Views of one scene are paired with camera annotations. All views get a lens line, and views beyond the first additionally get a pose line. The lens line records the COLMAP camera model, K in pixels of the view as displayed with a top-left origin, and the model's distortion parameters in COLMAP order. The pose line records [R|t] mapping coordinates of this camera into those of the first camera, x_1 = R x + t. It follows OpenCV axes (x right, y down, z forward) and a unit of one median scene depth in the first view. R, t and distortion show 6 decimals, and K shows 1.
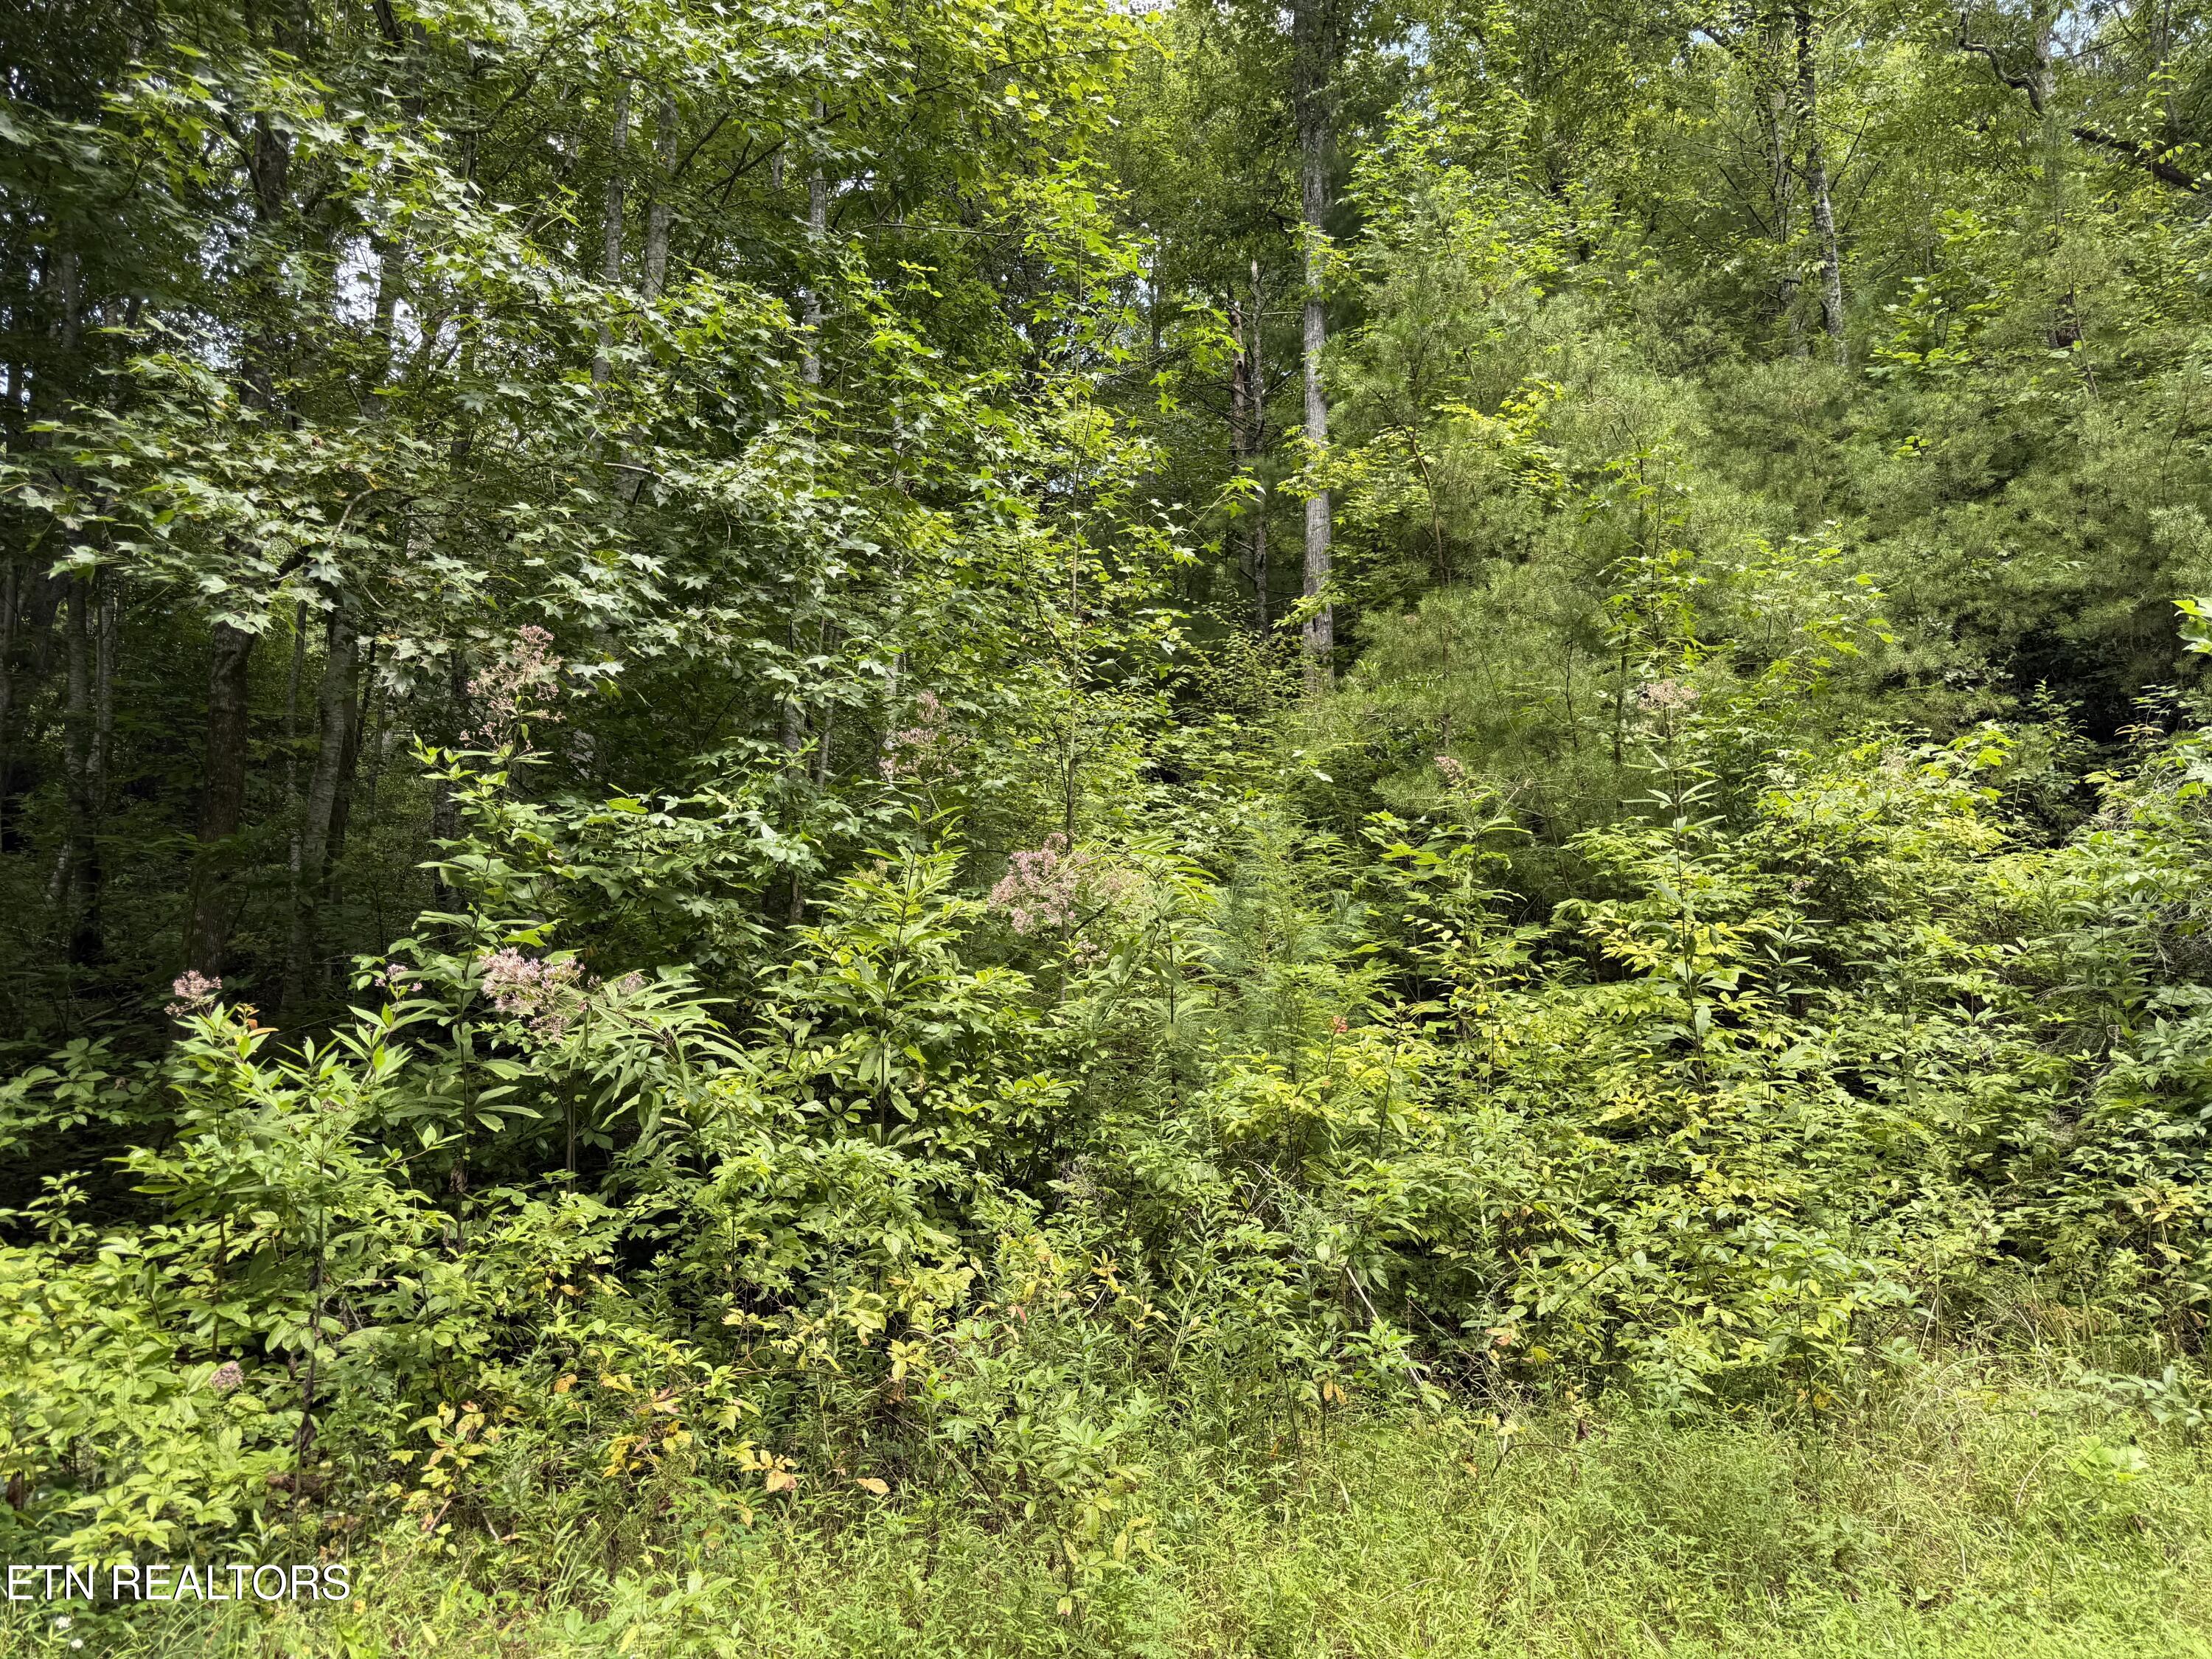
lens RADIAL K [[1516.4, 0, 1110.9], [0, 1516.4, 861.2], [0, 0, 1]] dist [0.074248, -0.095959]
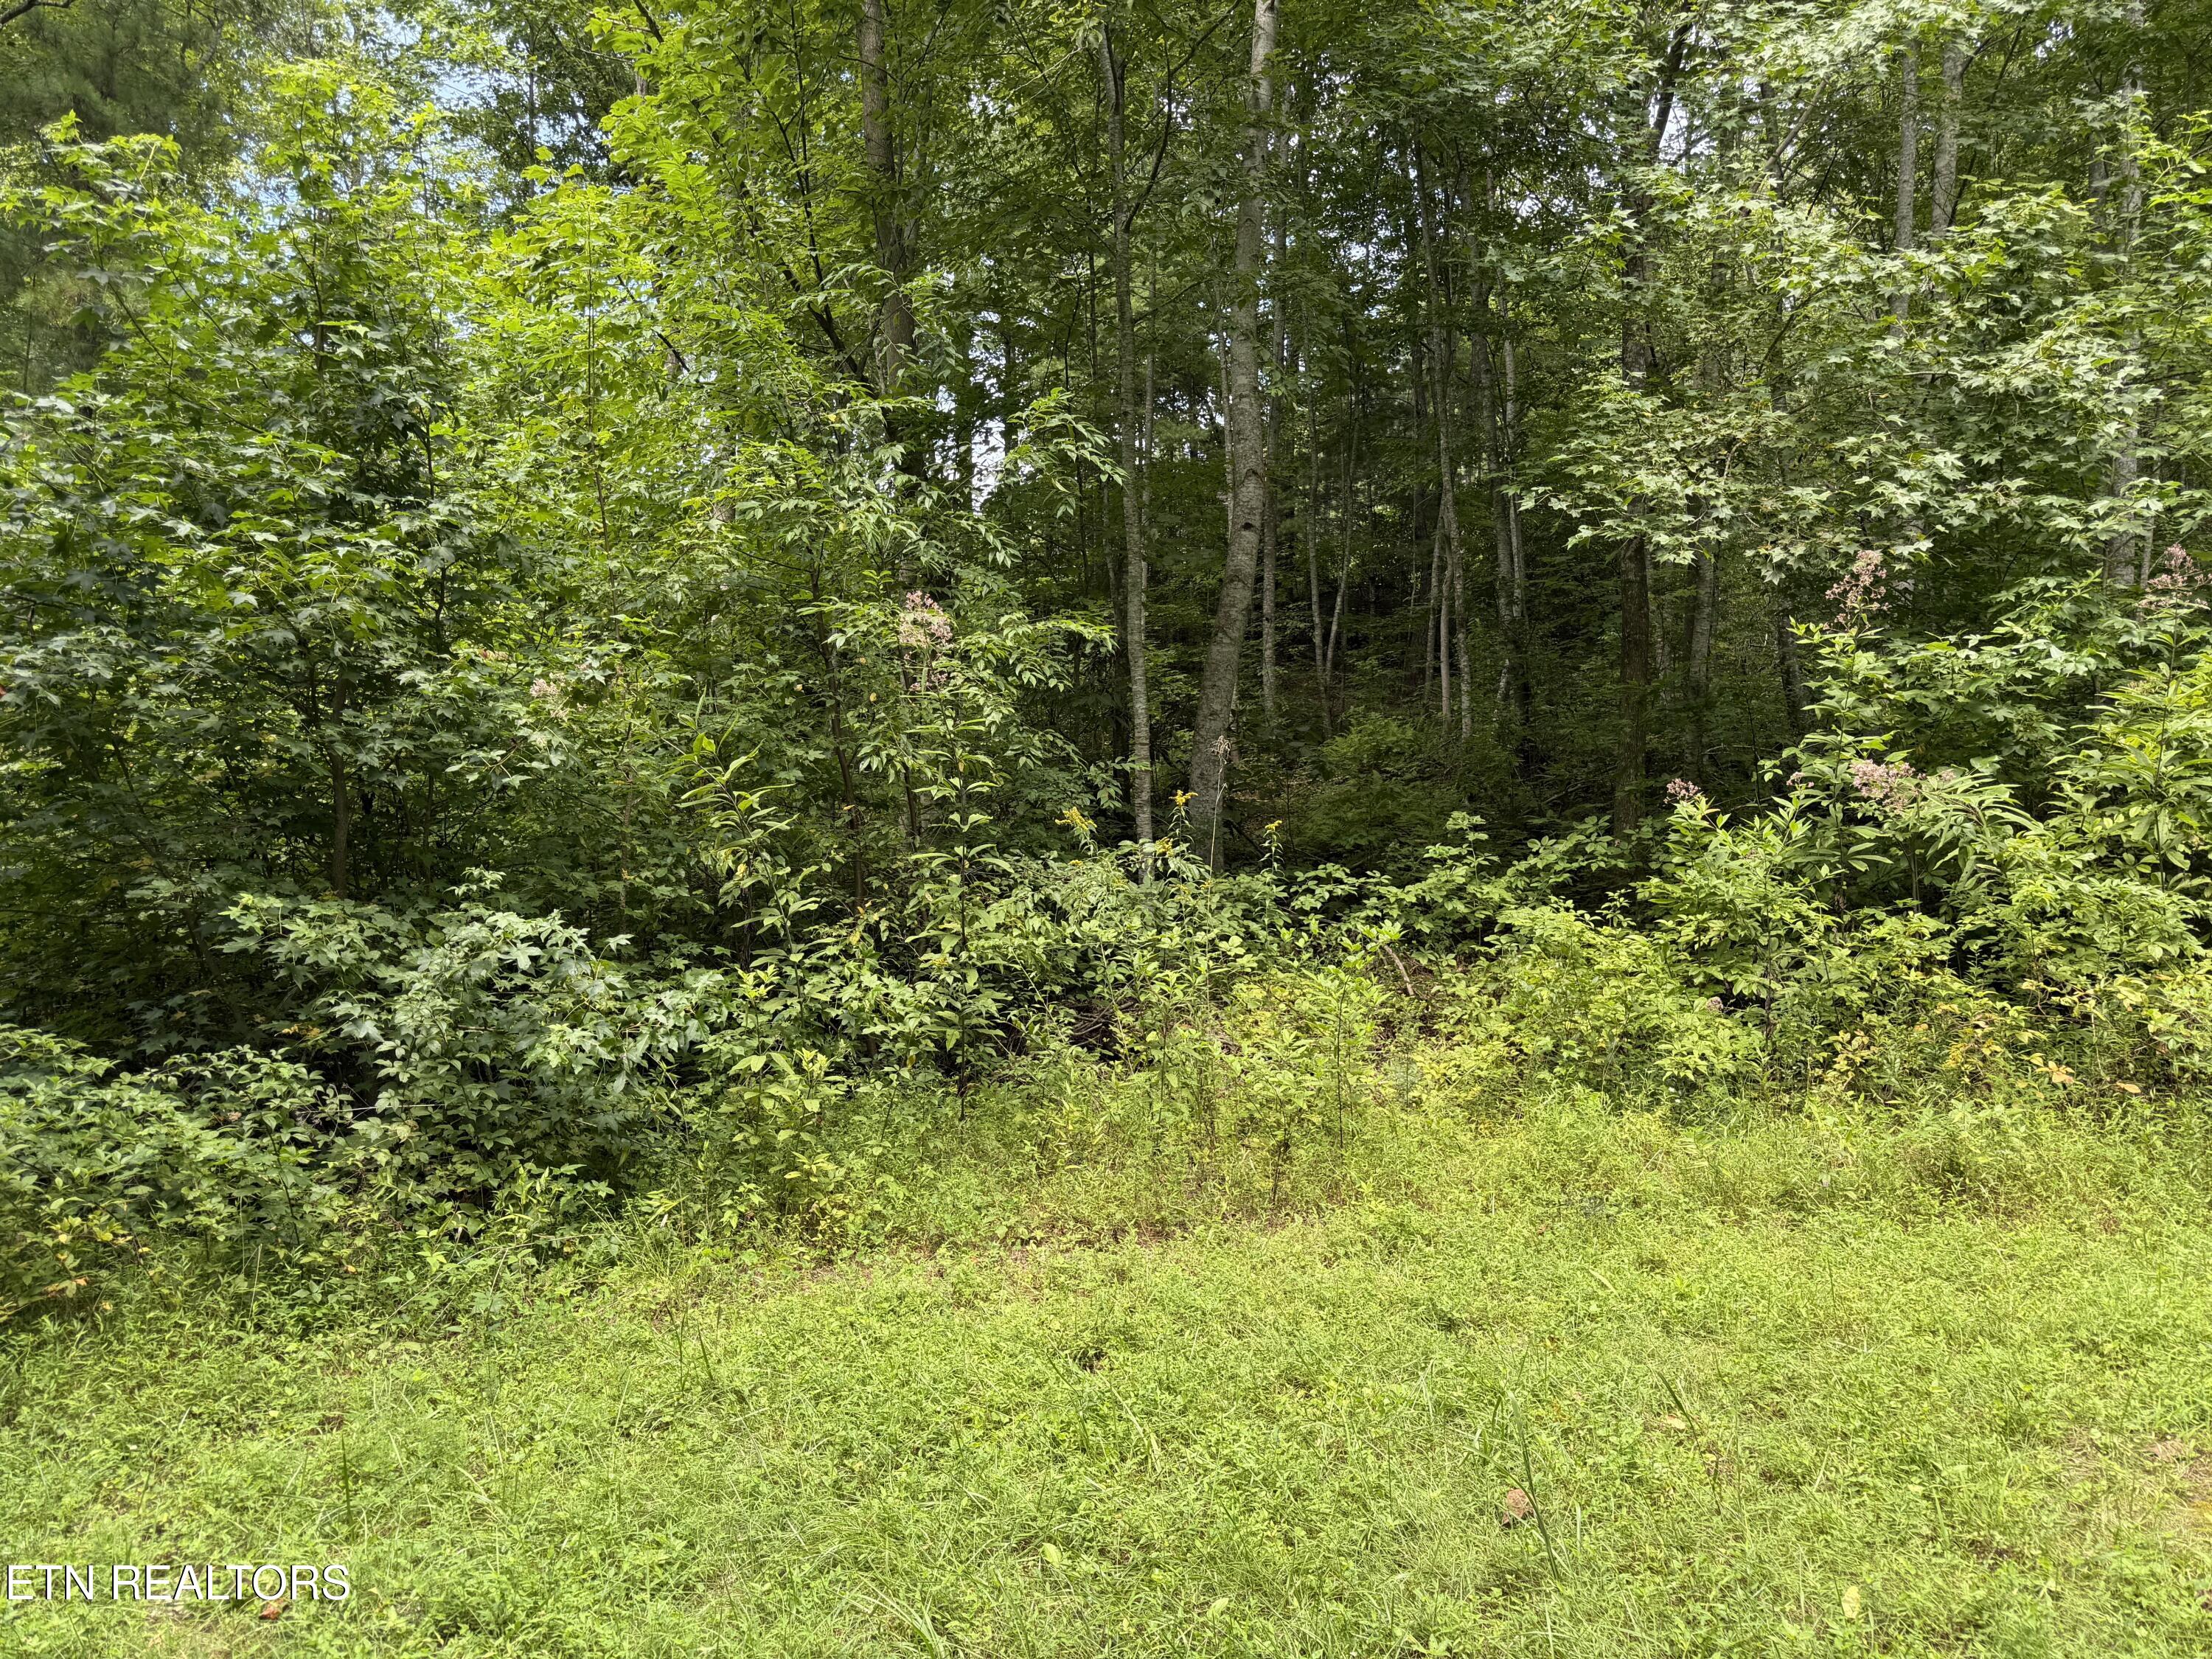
lens RADIAL K [[1561.2, 0, 1106.0], [0, 1561.2, 829.5], [0, 0, 1]] dist [0.017716, -0.023874]
pose [[0.689658, -0.010479, -0.724059, 0.180974], [0.102167, 0.991301, 0.082967, -0.062444], [0.716892, -0.131194, 0.684730, -0.518102]]
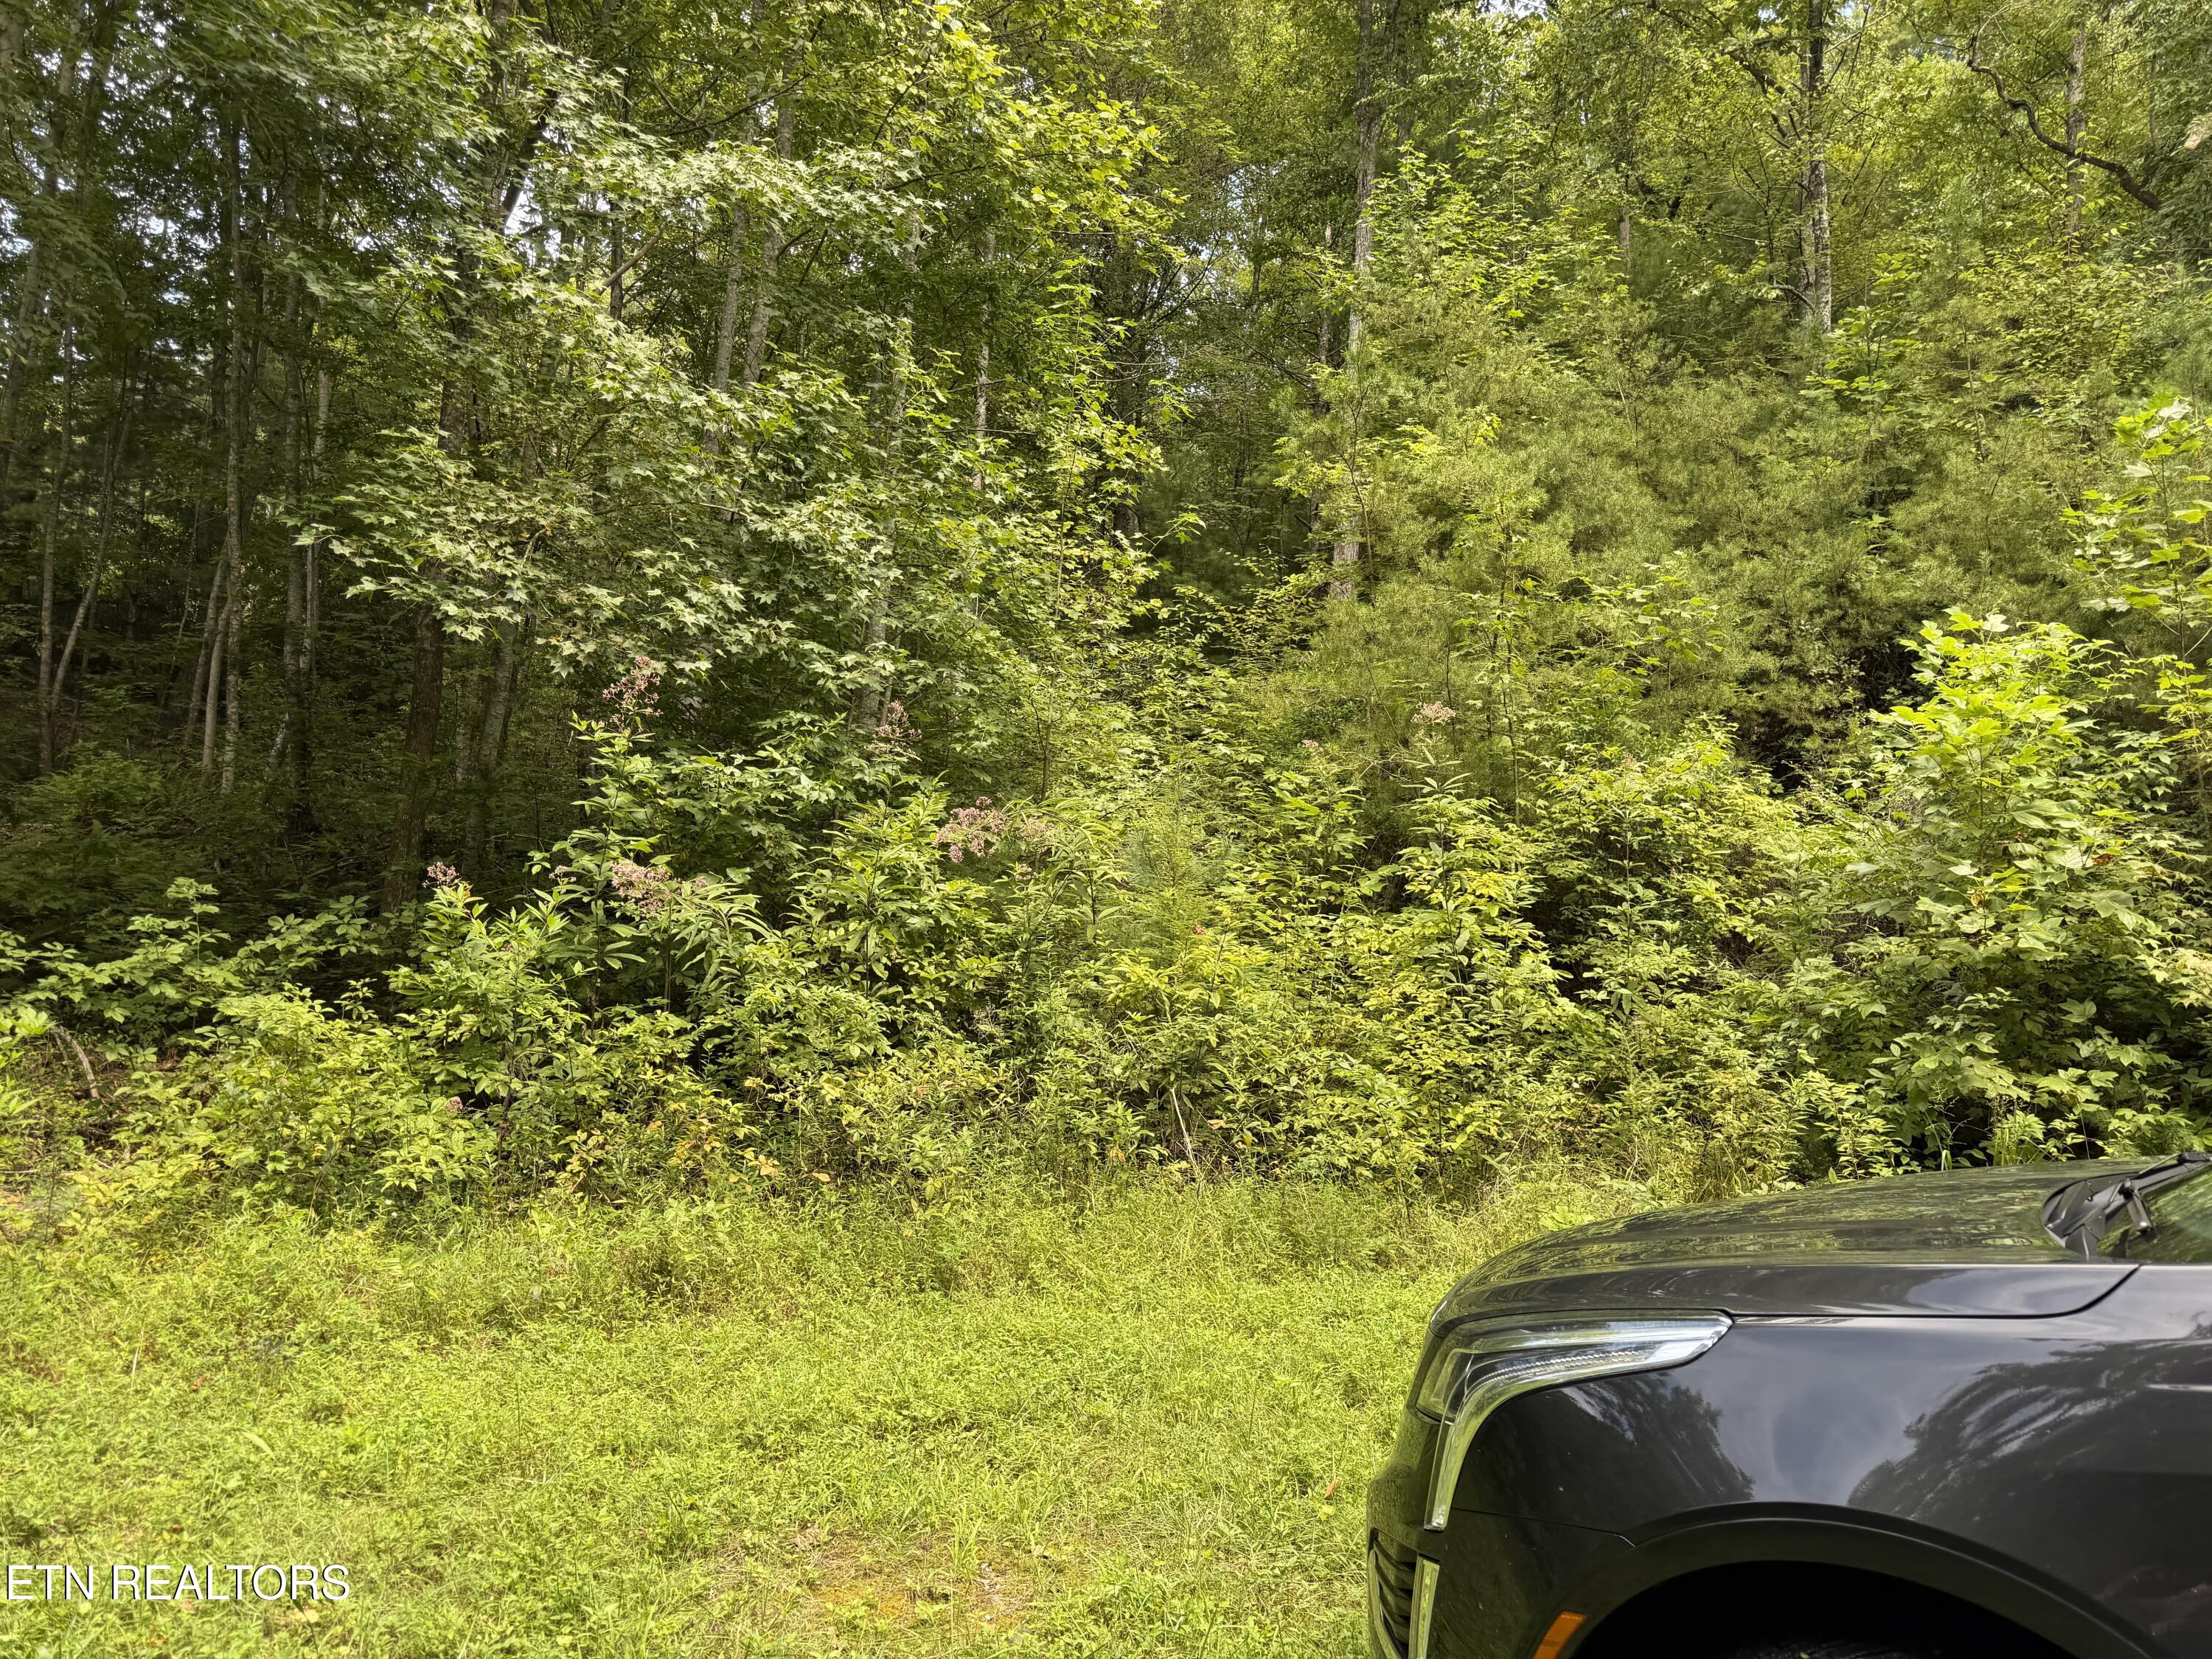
lens RADIAL K [[1526.6, 0, 1125.9], [0, 1526.6, 828.6], [0, 0, 1]] dist [0.147424, -0.295455]
pose [[0.996448, 0.050536, -0.067363, 0.181439], [-0.047346, 0.997718, 0.048143, -0.057585], [0.069643, -0.044782, 0.996566, -0.446947]]
